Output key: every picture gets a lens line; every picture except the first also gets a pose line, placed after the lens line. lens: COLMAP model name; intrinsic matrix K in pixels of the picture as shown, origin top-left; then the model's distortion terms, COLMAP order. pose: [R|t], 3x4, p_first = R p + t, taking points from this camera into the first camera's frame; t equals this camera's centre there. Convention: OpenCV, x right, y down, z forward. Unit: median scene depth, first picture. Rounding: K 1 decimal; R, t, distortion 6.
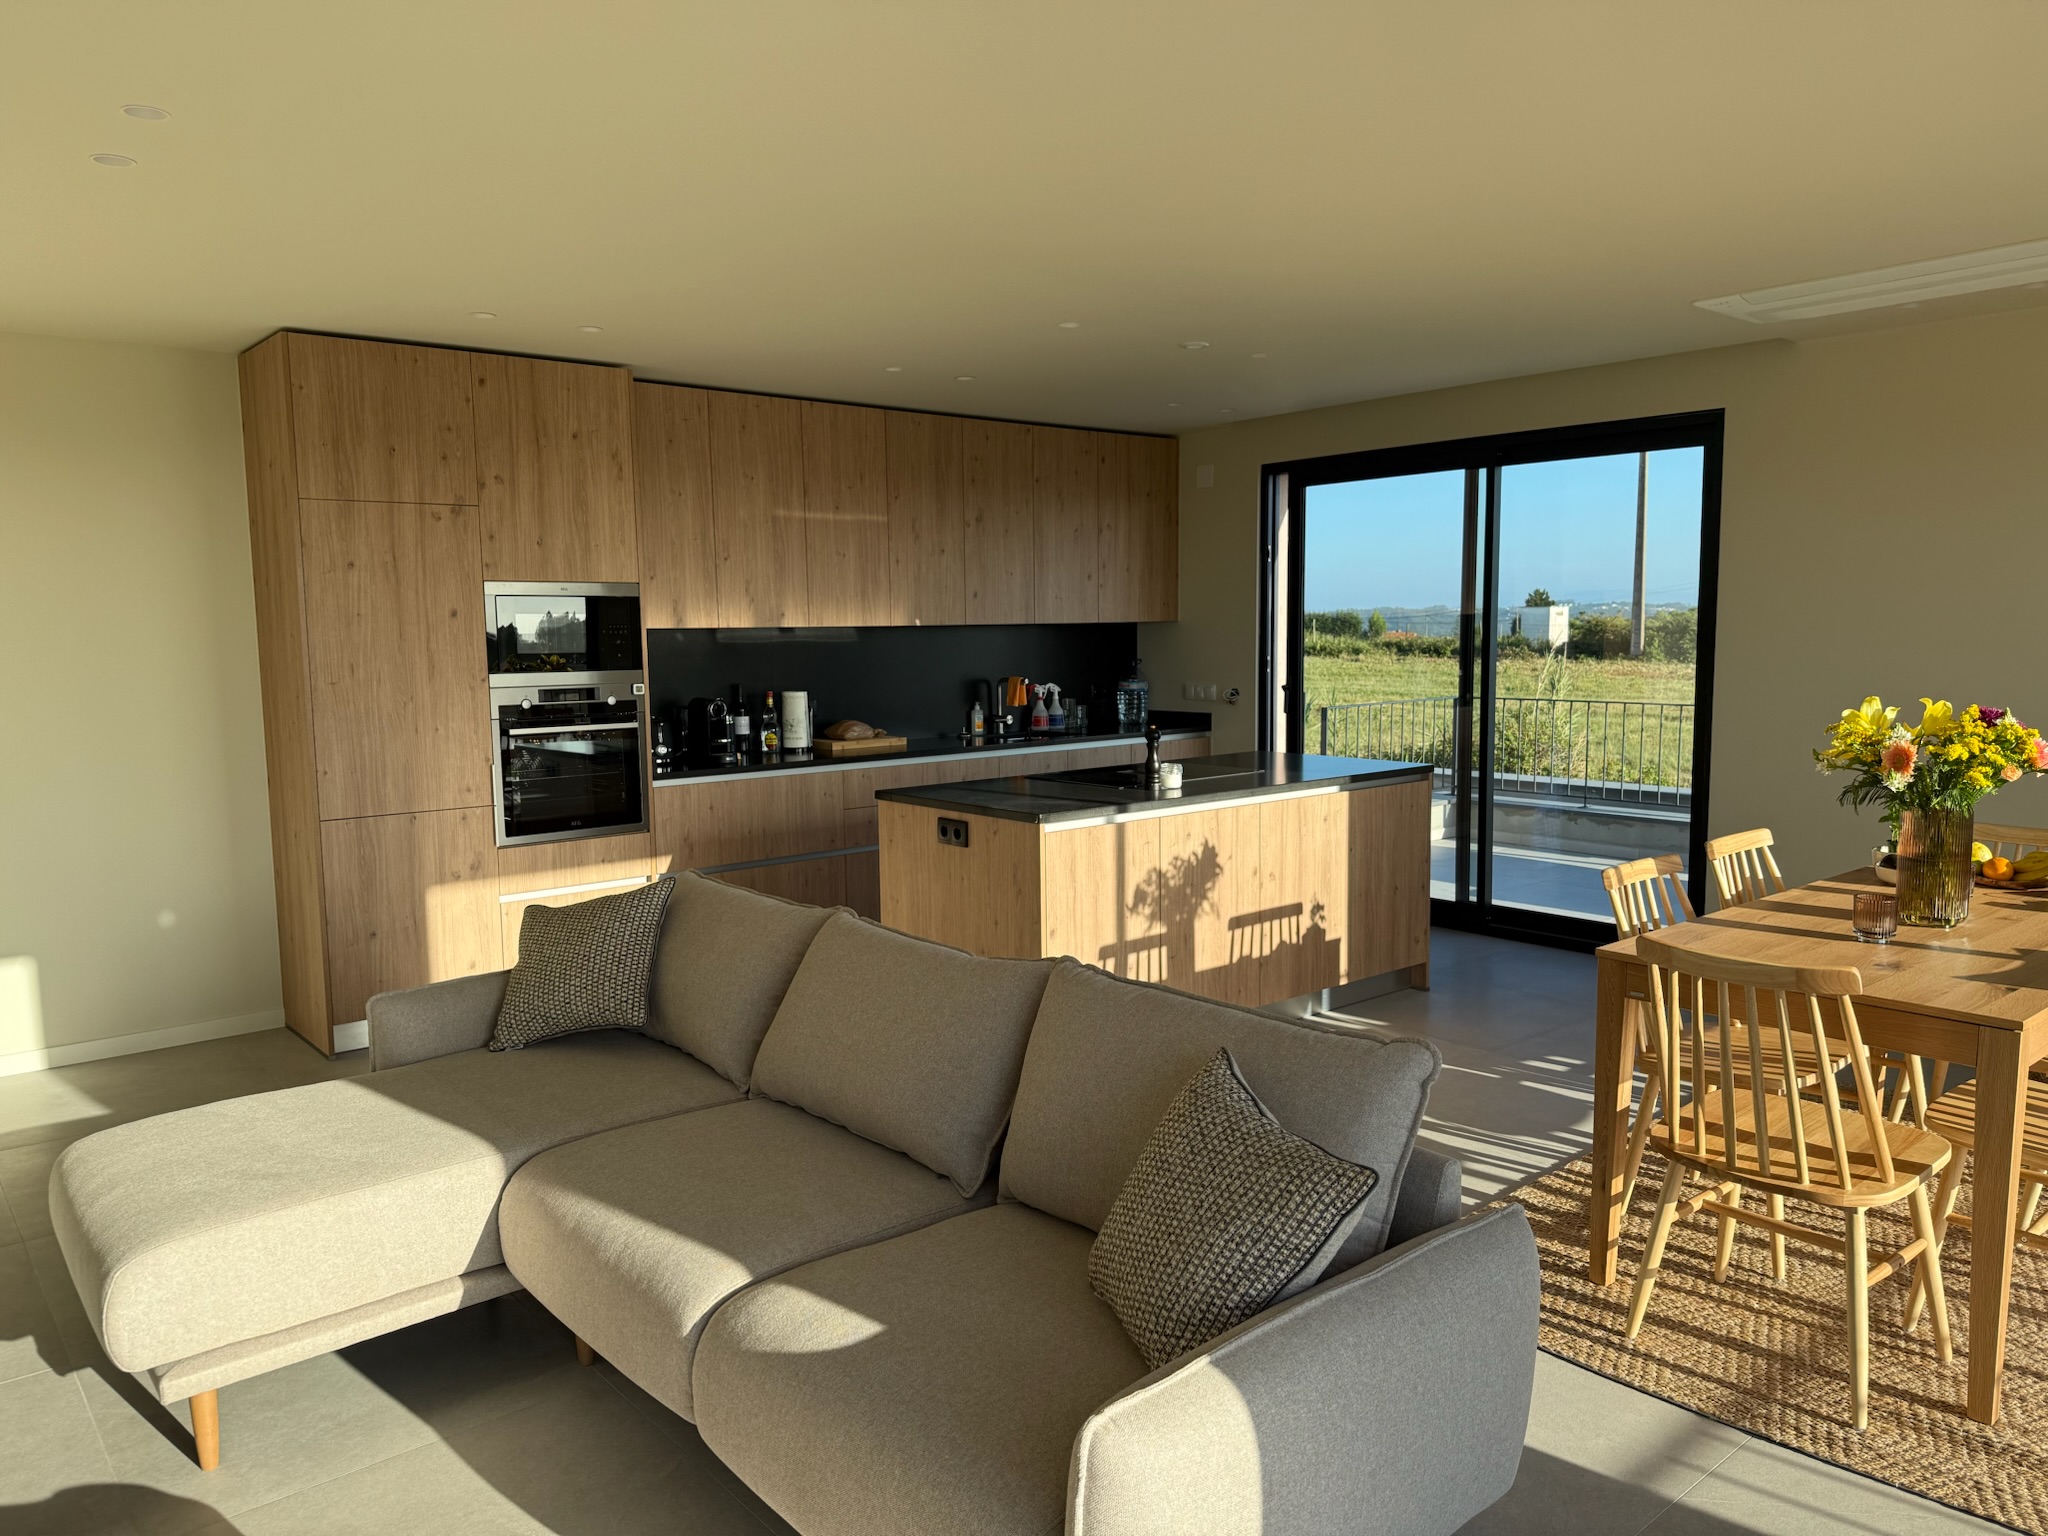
lens RADIAL K [[1443.8, 0, 1007.5], [0, 1443.8, 767.6], [0, 0, 1]] dist [0.049193, -0.054598]
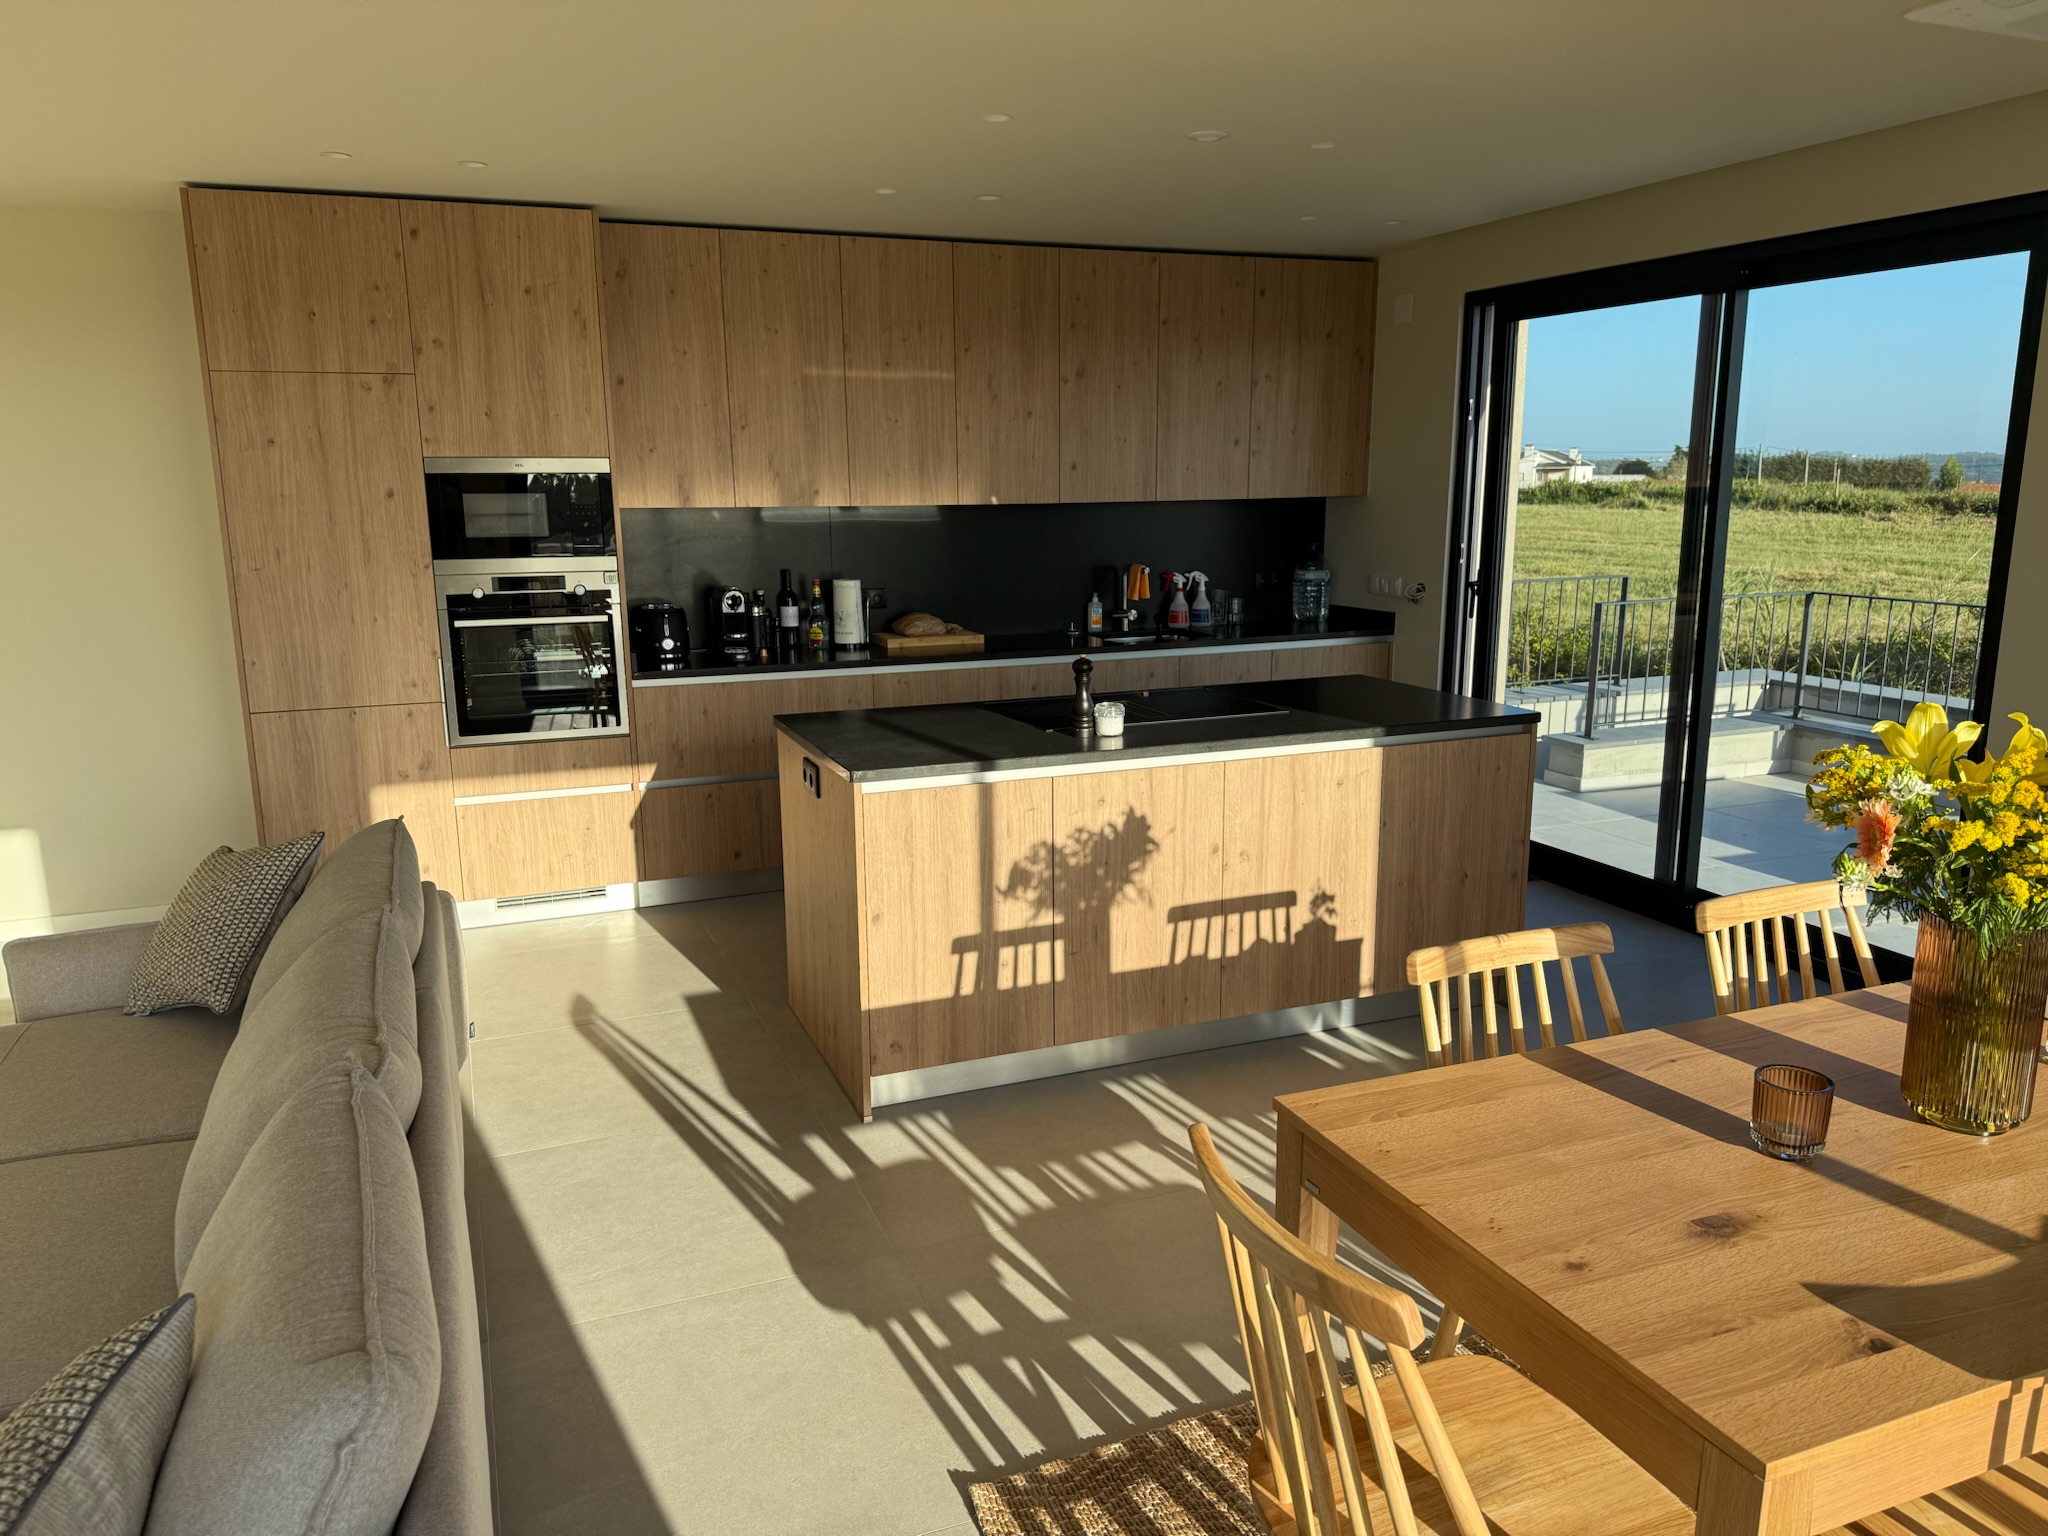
lens RADIAL K [[1443.8, 0, 1009.8], [0, 1443.8, 771.6], [0, 0, 1]] dist [0.049193, -0.054598]
pose [[0.946972, 0.069896, -0.313621, 0.276752], [-0.035983, 0.992983, 0.112653, -0.046440], [0.319294, -0.095395, 0.942842, 0.224739]]
